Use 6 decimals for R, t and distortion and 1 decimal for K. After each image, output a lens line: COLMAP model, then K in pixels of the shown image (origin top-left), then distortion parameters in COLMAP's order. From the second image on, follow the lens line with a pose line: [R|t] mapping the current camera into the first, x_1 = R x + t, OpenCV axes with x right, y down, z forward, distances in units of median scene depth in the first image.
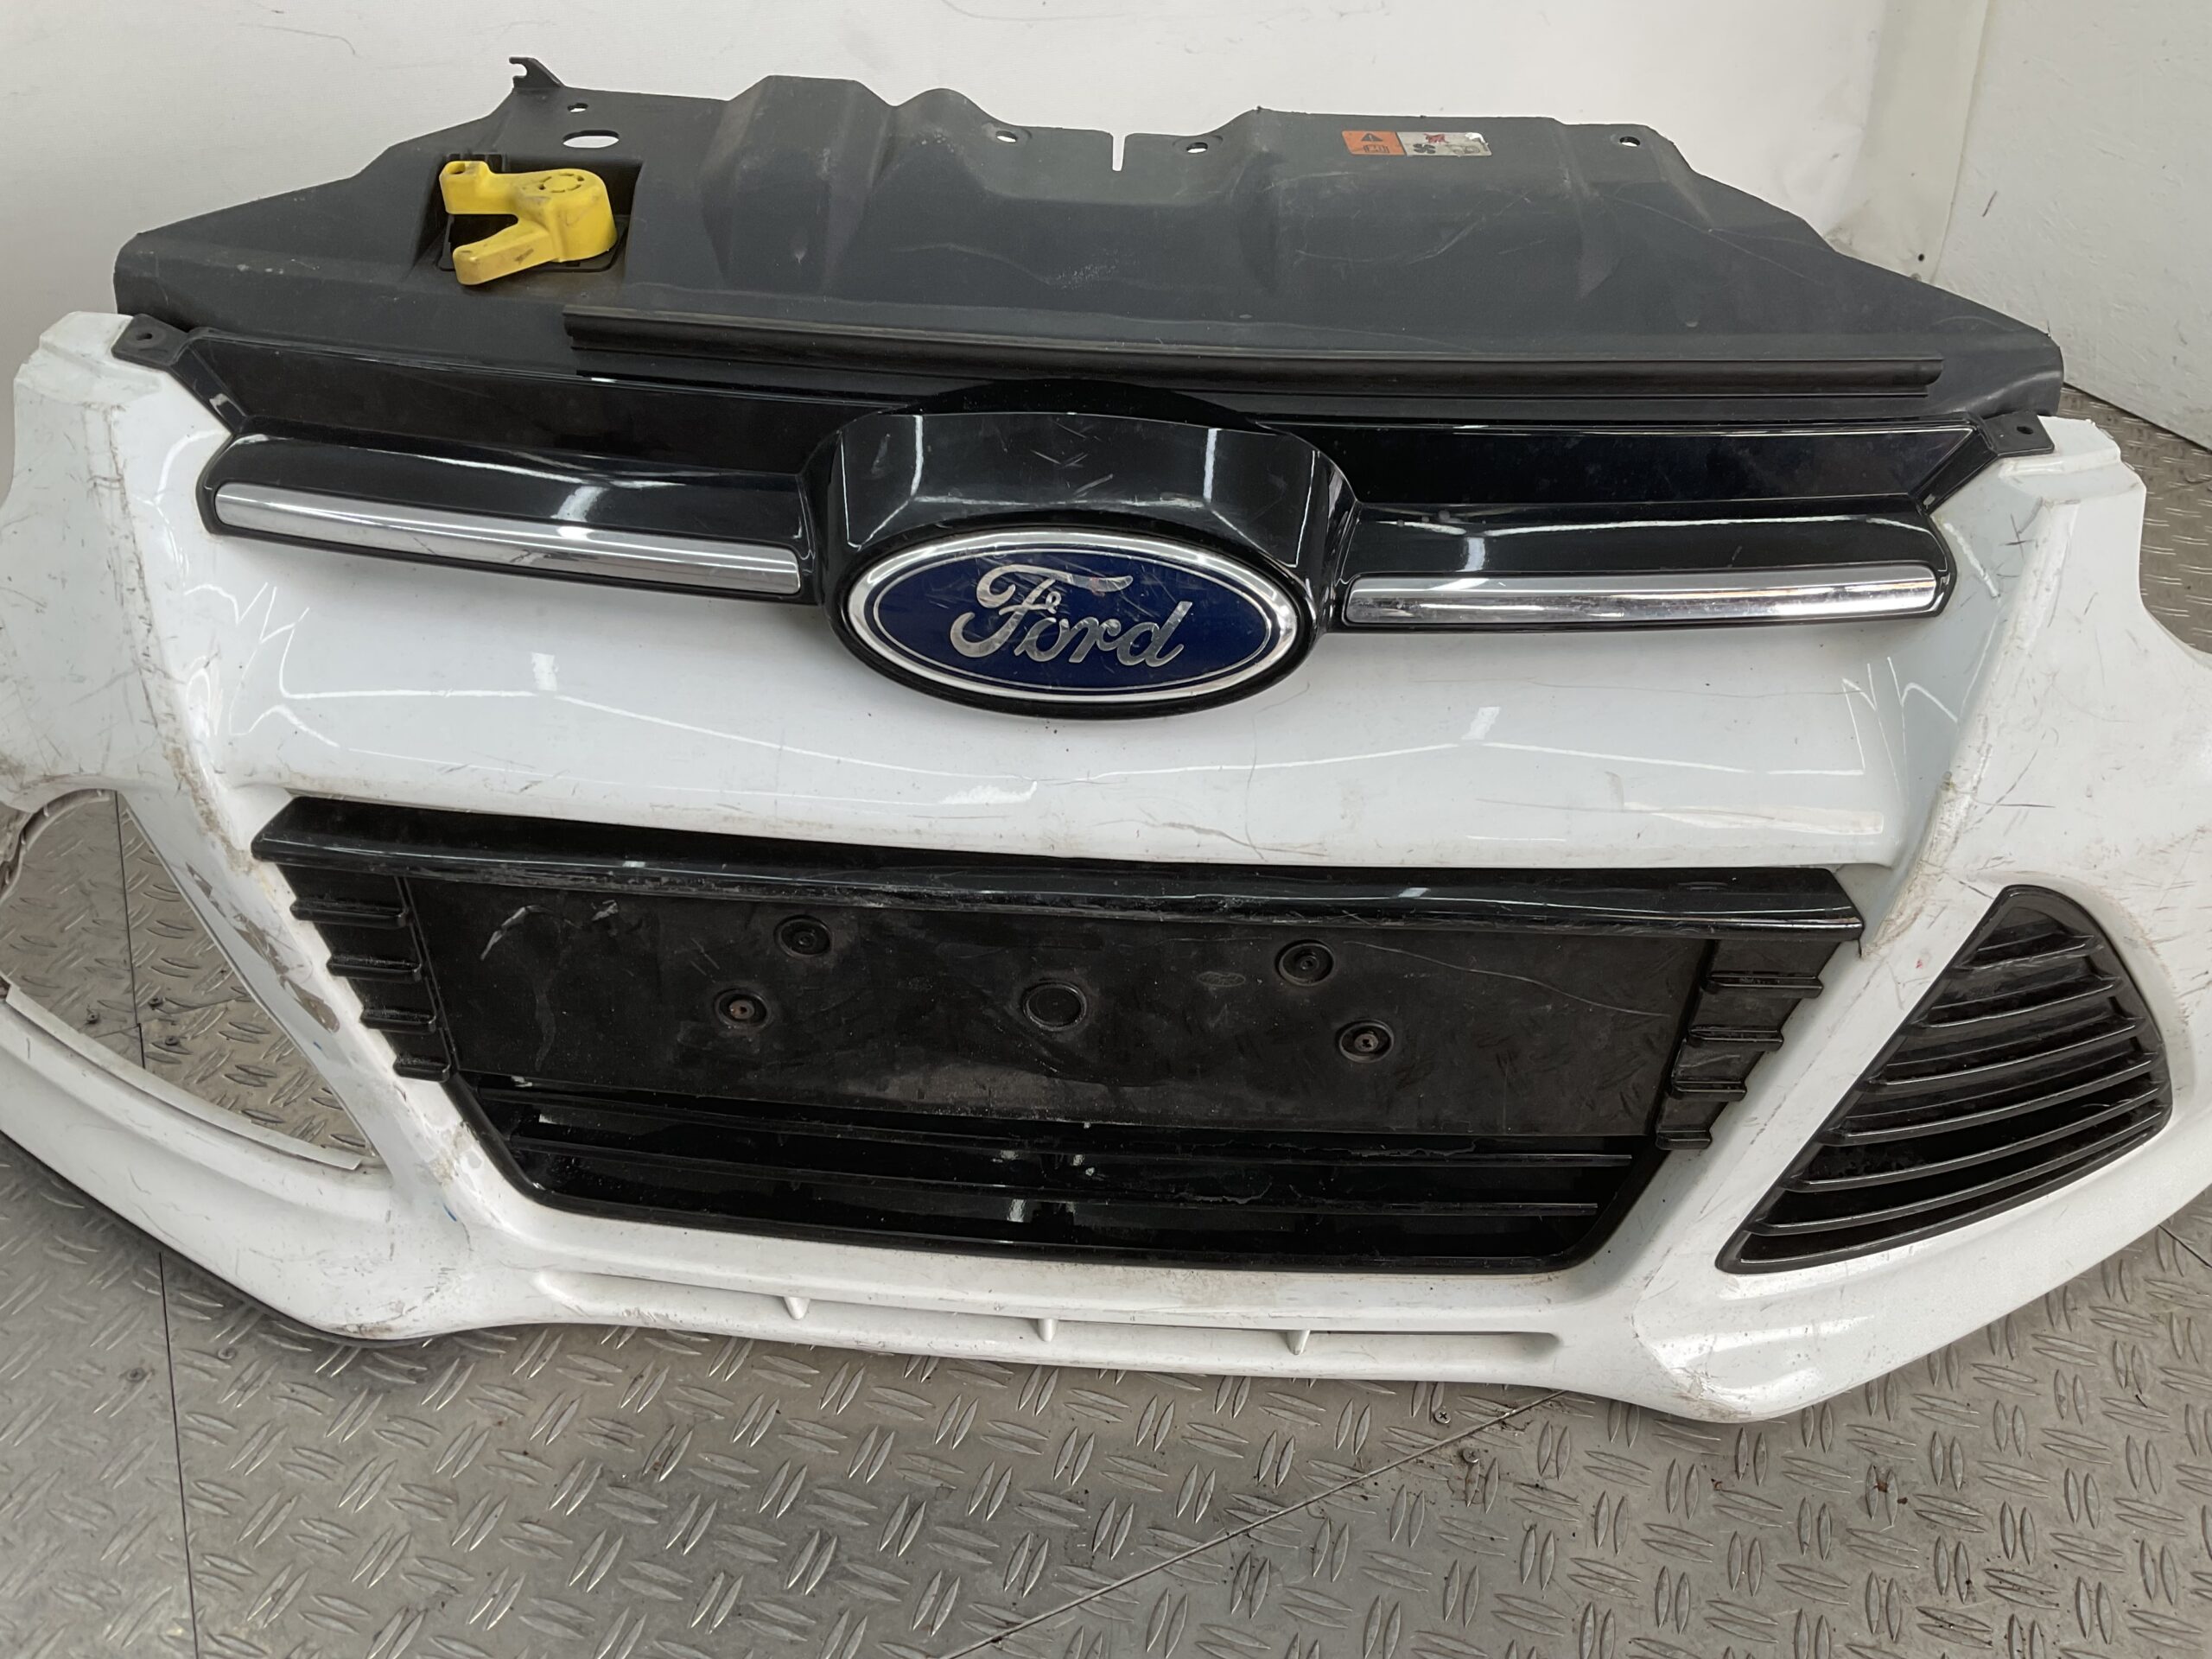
lens RADIAL K [[1804.1, 0, 1106.0], [0, 1804.1, 829.5], [0, 0, 1]] dist [0.155469, -0.340848]
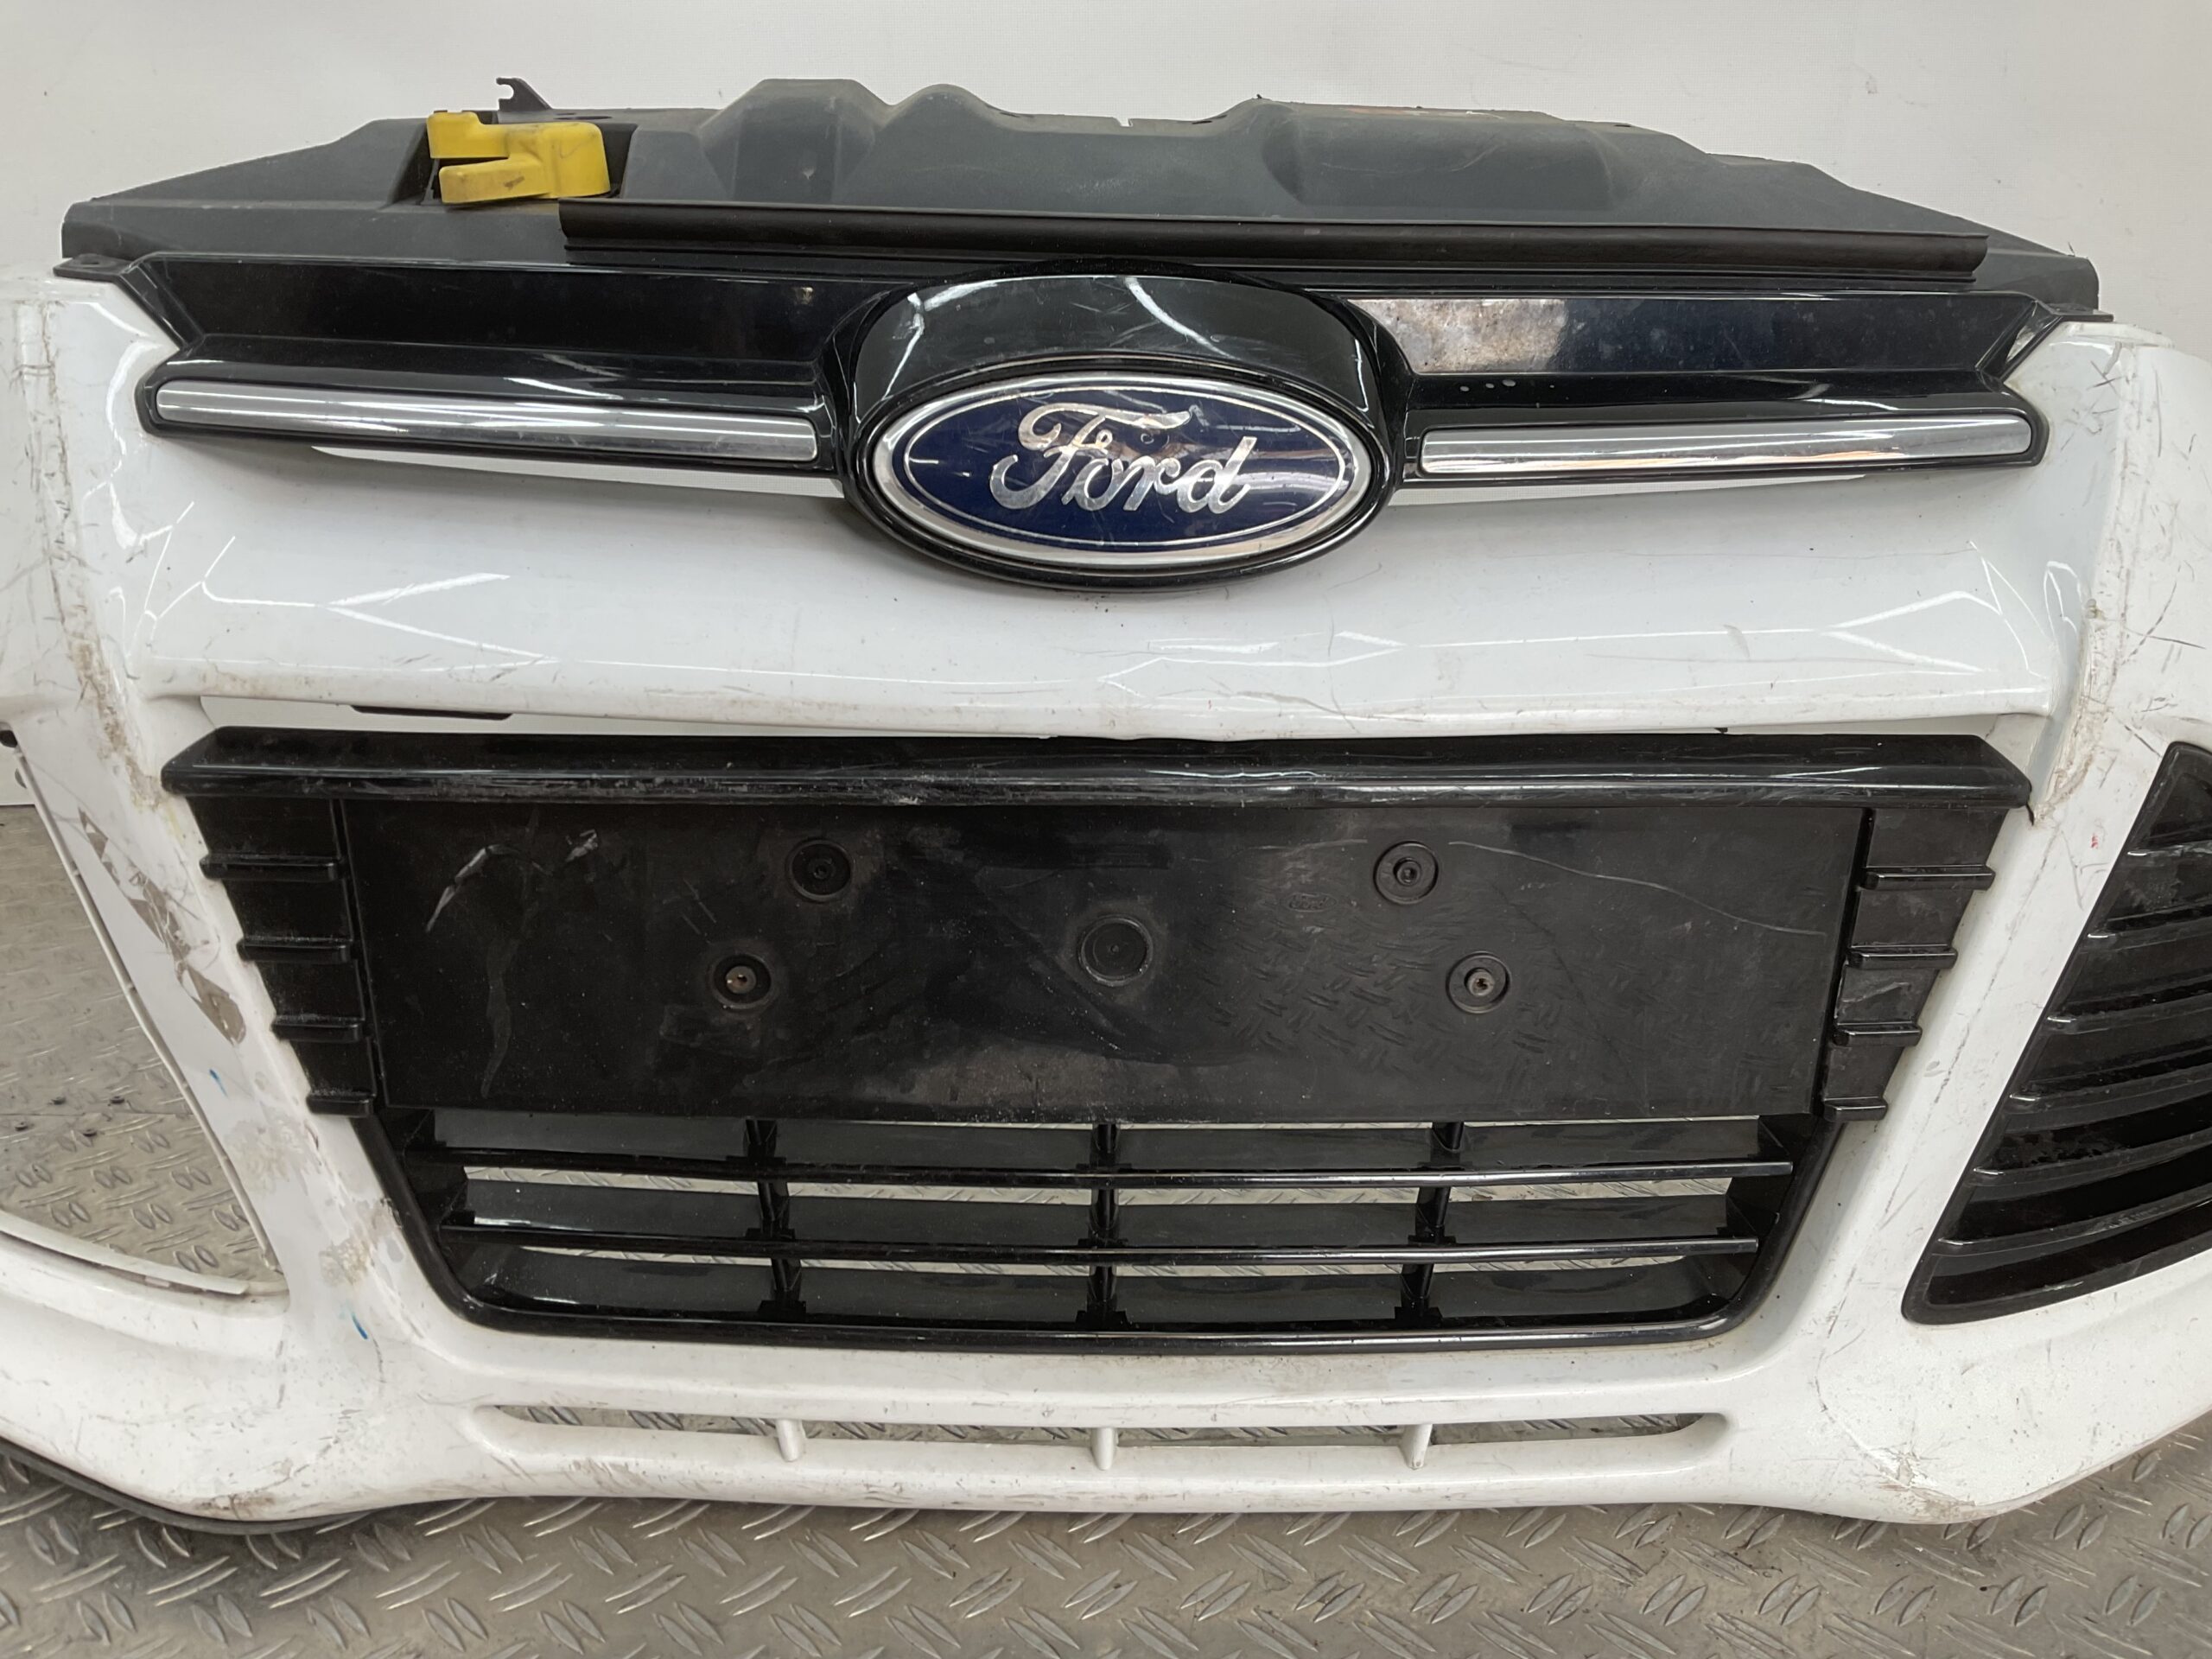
lens RADIAL K [[1812.8, 0, 1106.0], [0, 1812.8, 829.5], [0, 0, 1]] dist [0.099978, -0.192967]
pose [[0.997081, -0.041988, 0.063776, -0.086151], [0.058895, 0.954492, -0.292363, 0.296530], [-0.048598, 0.295266, 0.954178, 0.178284]]
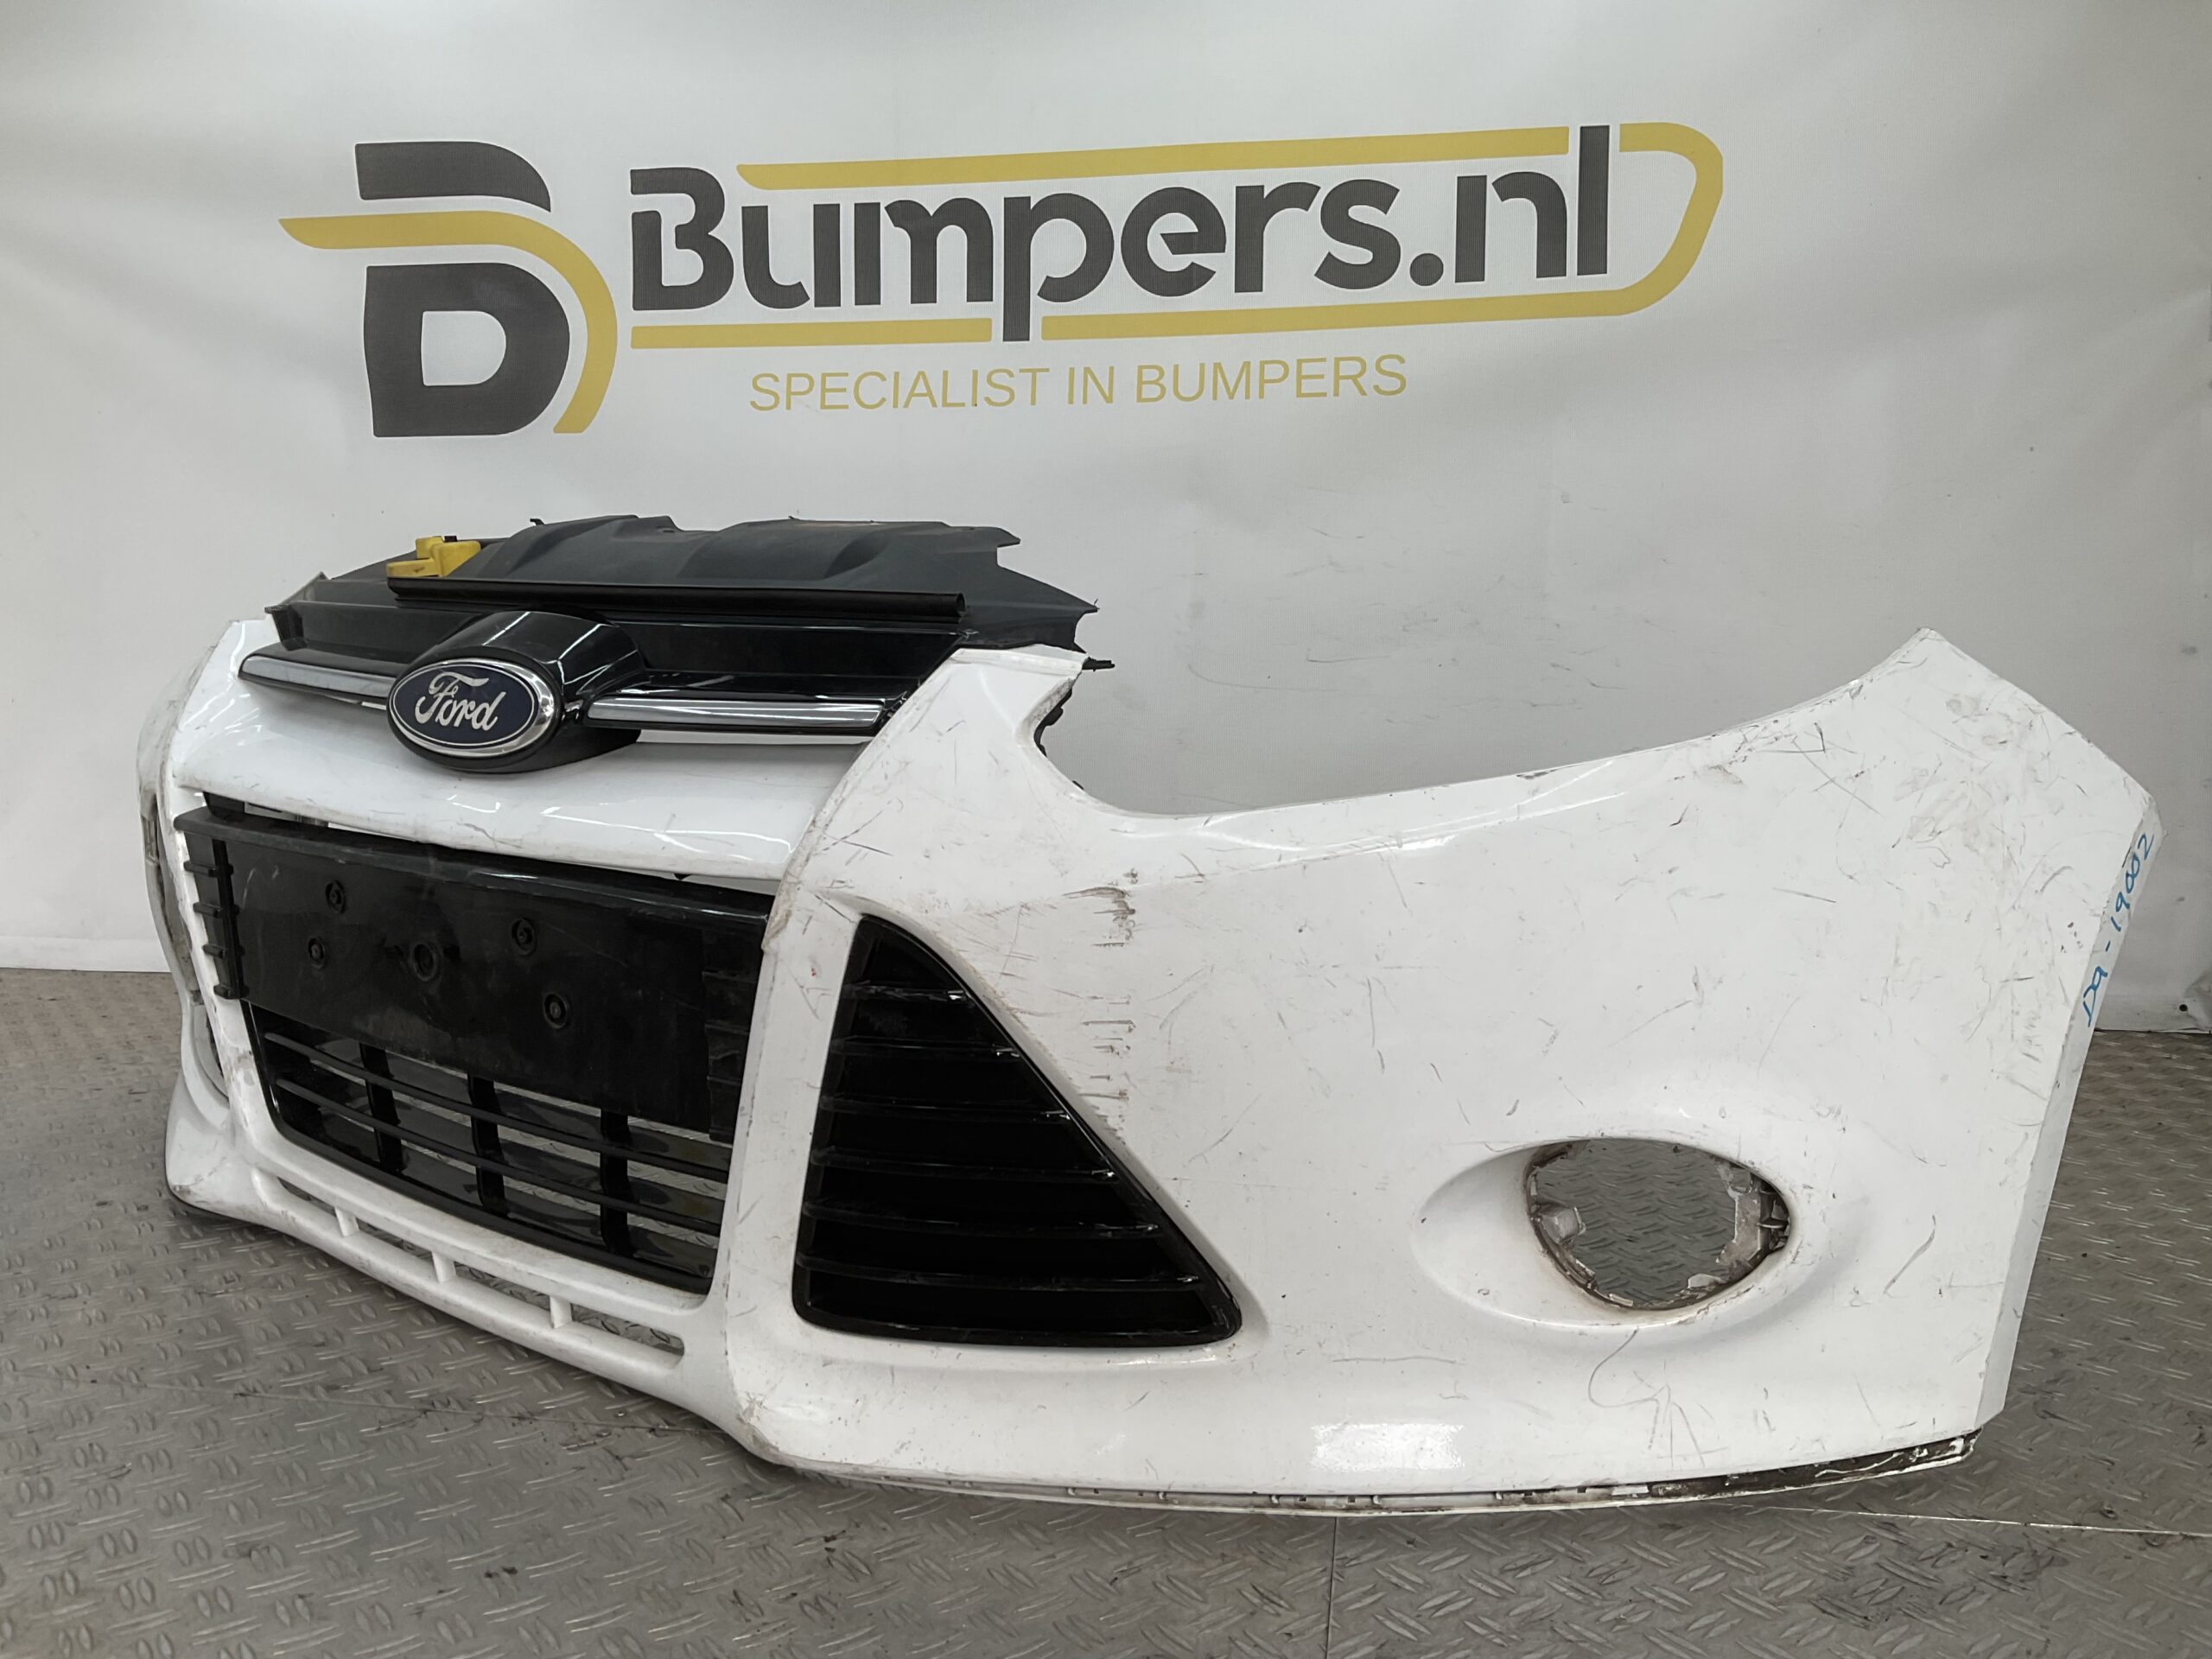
lens RADIAL K [[1834.8, 0, 1106.0], [0, 1834.8, 829.5], [0, 0, 1]] dist [0.128353, -0.267401]
pose [[0.817698, 0.052420, -0.573255, 1.381738], [-0.322906, 0.866183, -0.381390, 0.427109], [0.476552, 0.496970, 0.725203, 0.068507]]
